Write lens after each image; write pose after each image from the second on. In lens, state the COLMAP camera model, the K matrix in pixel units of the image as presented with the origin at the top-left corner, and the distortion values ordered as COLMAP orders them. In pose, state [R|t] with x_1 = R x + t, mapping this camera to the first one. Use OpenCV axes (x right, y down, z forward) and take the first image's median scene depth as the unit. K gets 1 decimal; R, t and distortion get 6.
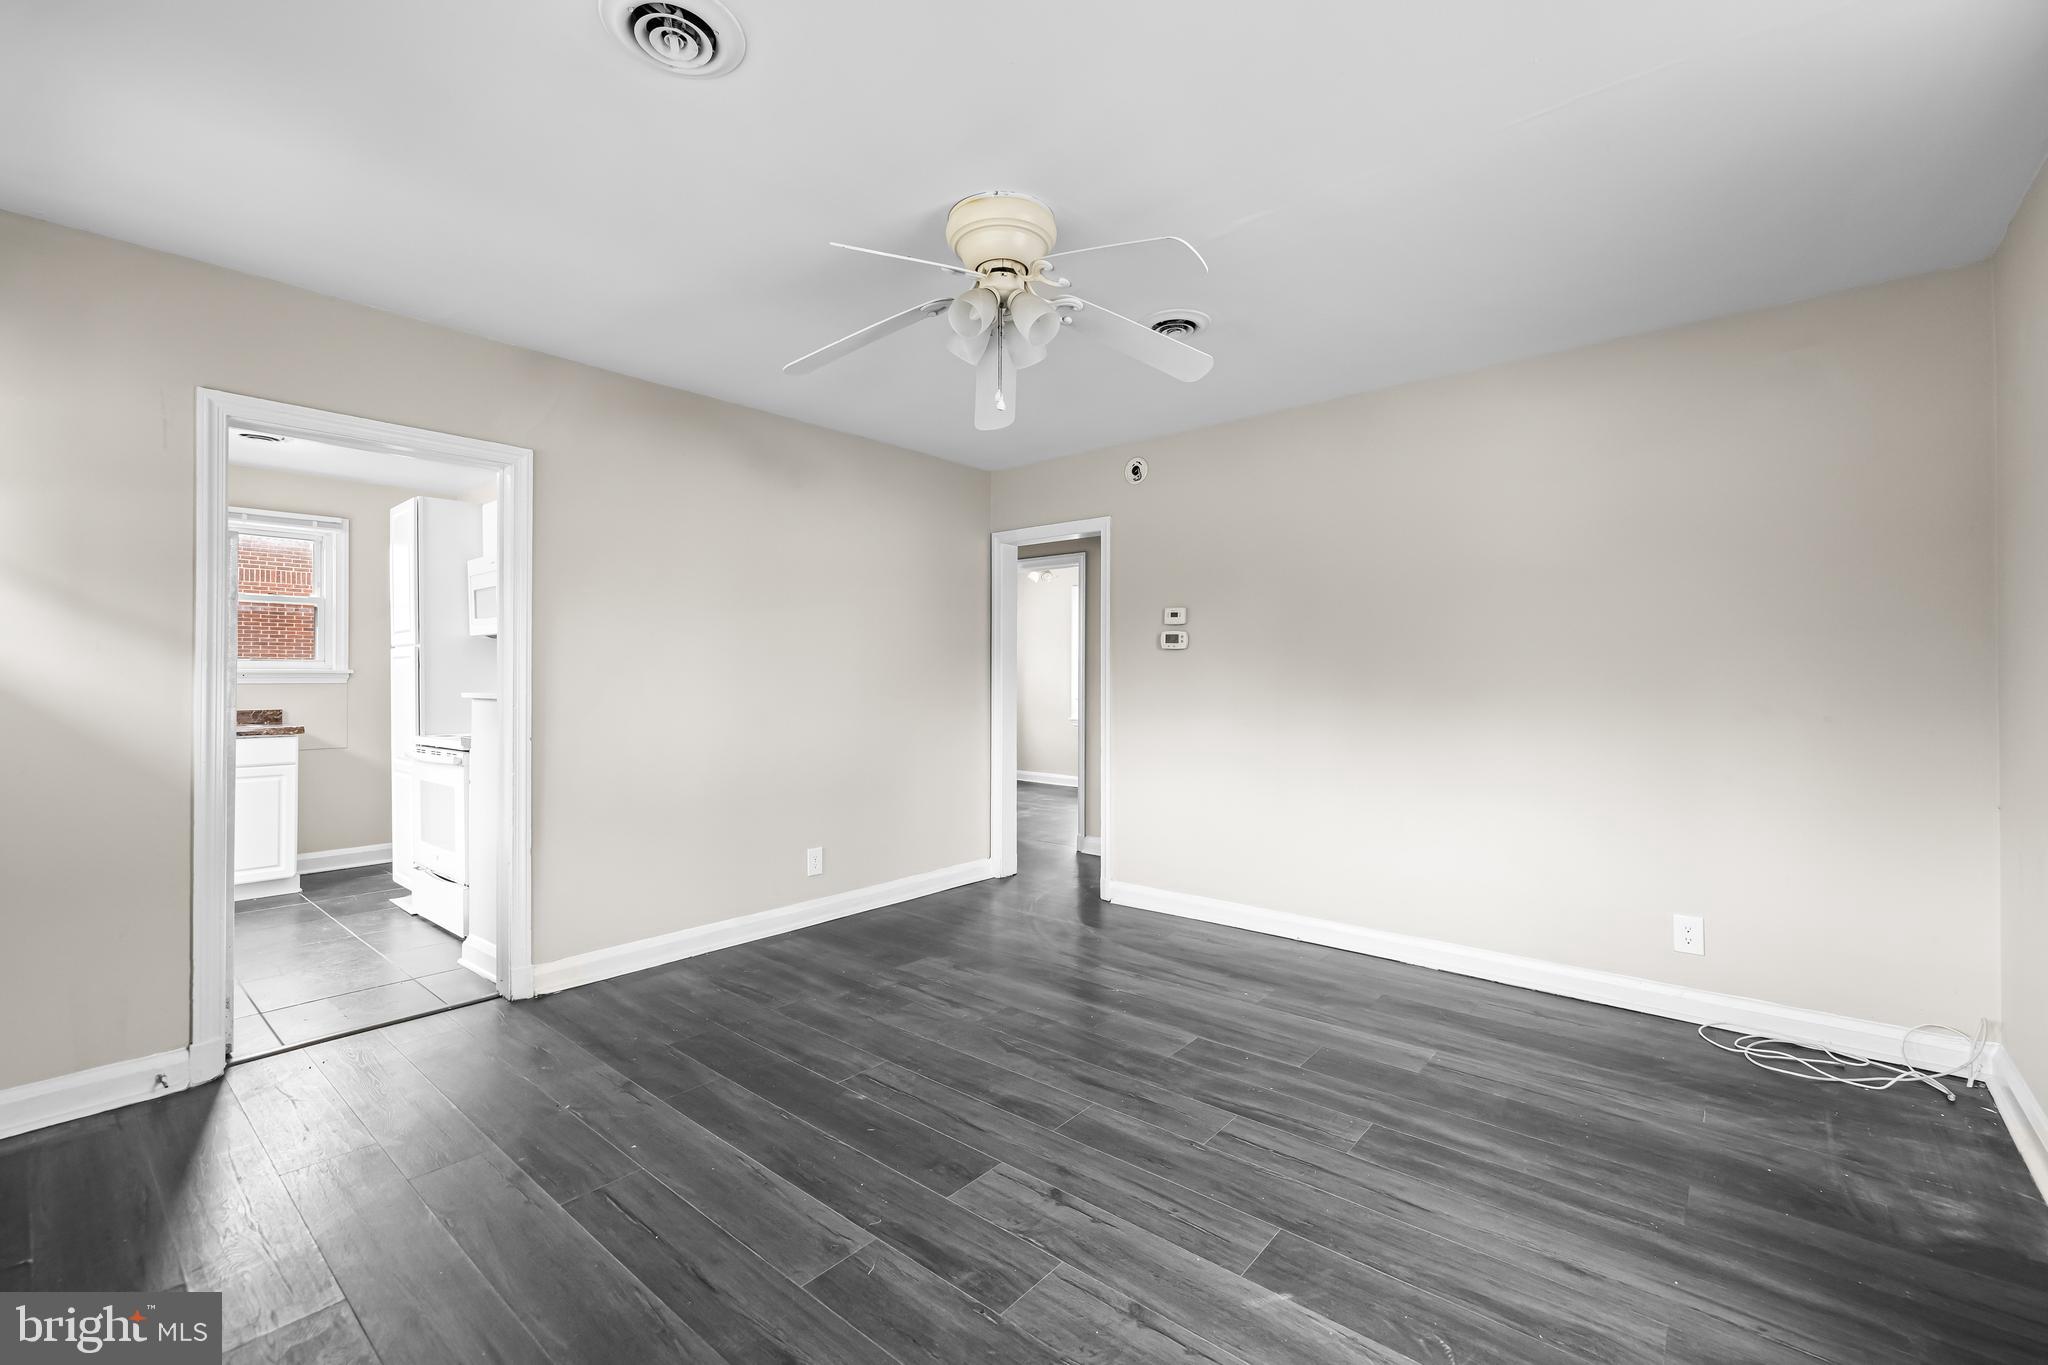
lens RADIAL K [[861.5, 0, 1032.0], [0, 861.5, 675.2], [0, 0, 1]] dist [-0.004235, 0.000167]
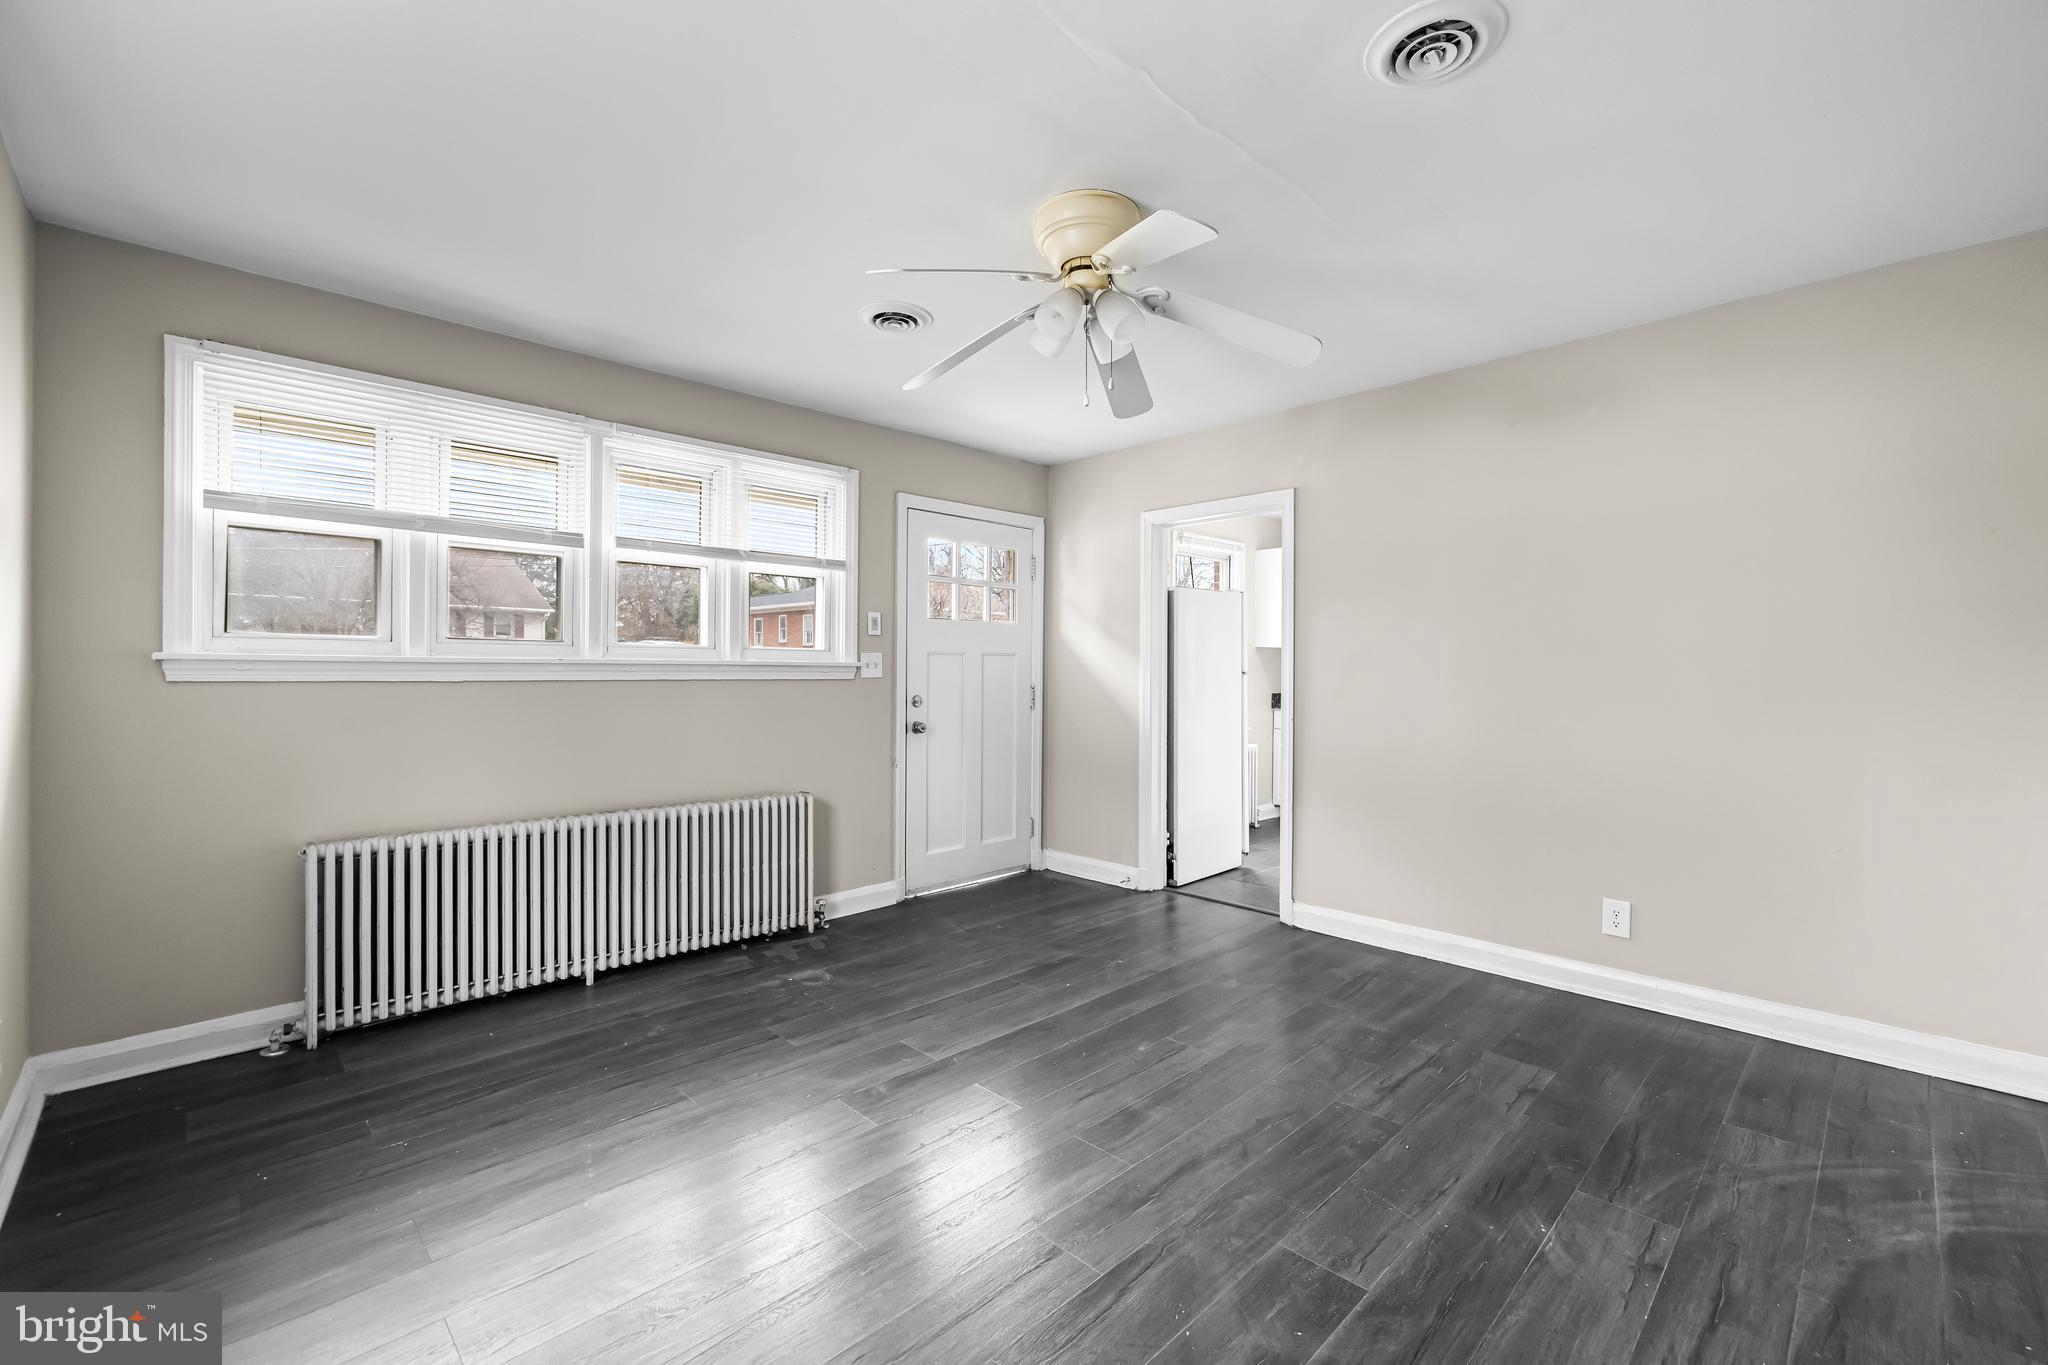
lens RADIAL K [[861.5, 0, 1032.0], [0, 861.5, 675.2], [0, 0, 1]] dist [-0.004235, 0.000167]
pose [[-0.094128, 0.005249, -0.995546, 0.810069], [-0.002458, 0.999982, 0.005505, 0.003144], [0.995557, 0.002965, -0.094113, 0.850355]]
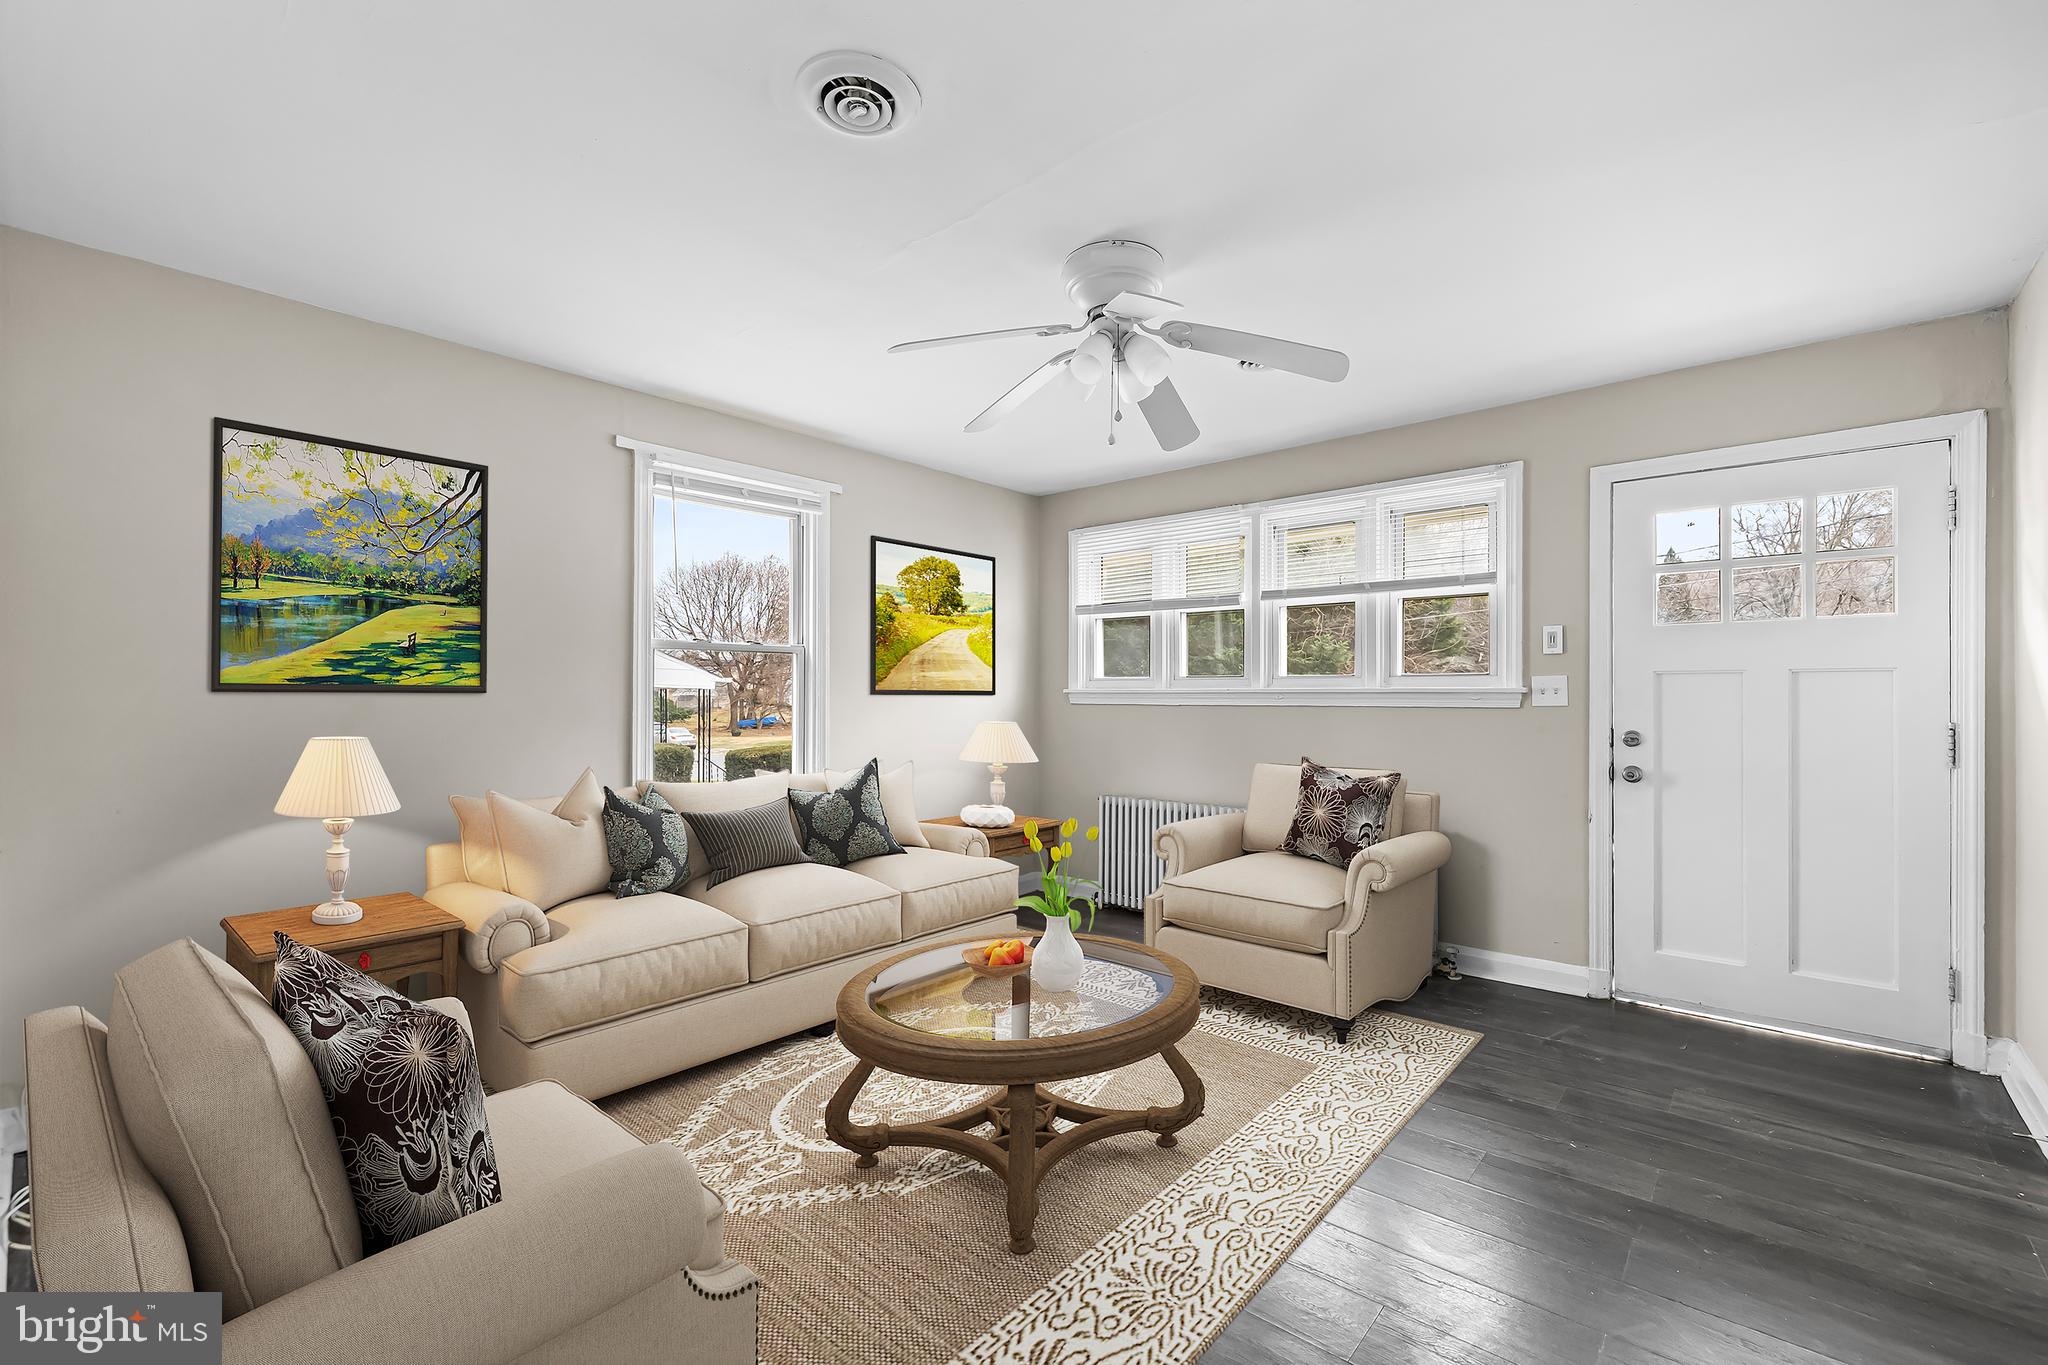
lens RADIAL K [[868.5, 0, 1031.4], [0, 868.5, 694.2], [0, 0, 1]] dist [-0.000381, 0.000006]
pose [[-0.999802, -0.000186, 0.019896, 0.036896], [-0.000296, 0.999985, -0.005537, 0.006365], [-0.019895, -0.005541, -0.999787, 1.702967]]
